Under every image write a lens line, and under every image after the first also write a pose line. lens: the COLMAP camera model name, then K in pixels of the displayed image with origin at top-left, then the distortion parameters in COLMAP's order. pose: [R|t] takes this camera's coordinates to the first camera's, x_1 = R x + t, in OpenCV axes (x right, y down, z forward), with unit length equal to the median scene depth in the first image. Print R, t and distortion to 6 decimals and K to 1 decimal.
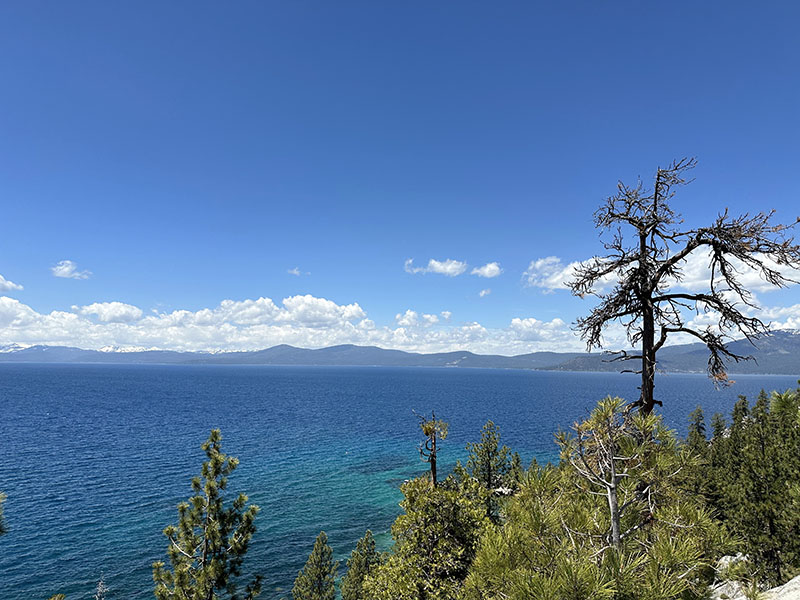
lens RADIAL K [[561.6, 0, 404.7], [0, 561.6, 301.3], [0, 0, 1]] dist [0.041345, -0.042396]
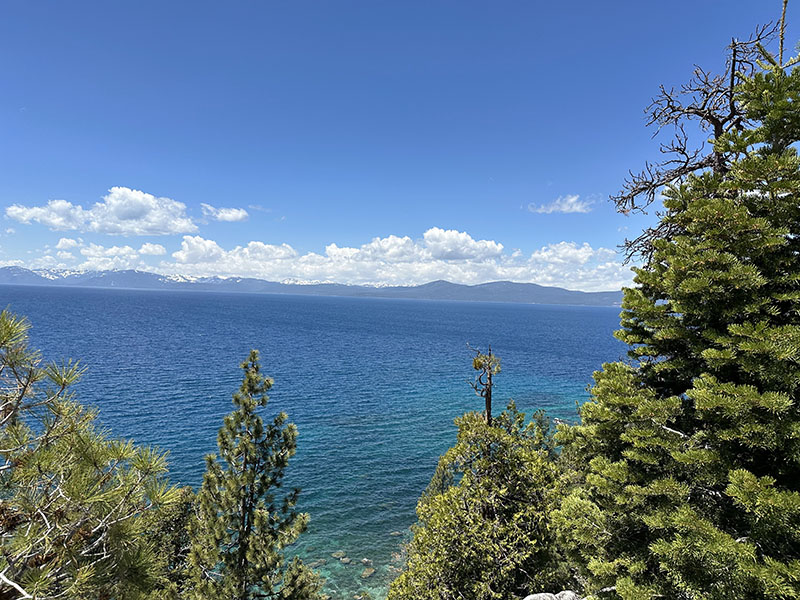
lens RADIAL K [[551.0, 0, 400.0], [0, 551.0, 300.0], [0, 0, 1]] dist [0.110076, -0.166390]
pose [[0.954163, 0.021058, -0.298545, 0.356158], [0.012196, 0.993957, 0.109086, 0.034275], [0.299038, -0.107727, 0.948141, 0.158625]]
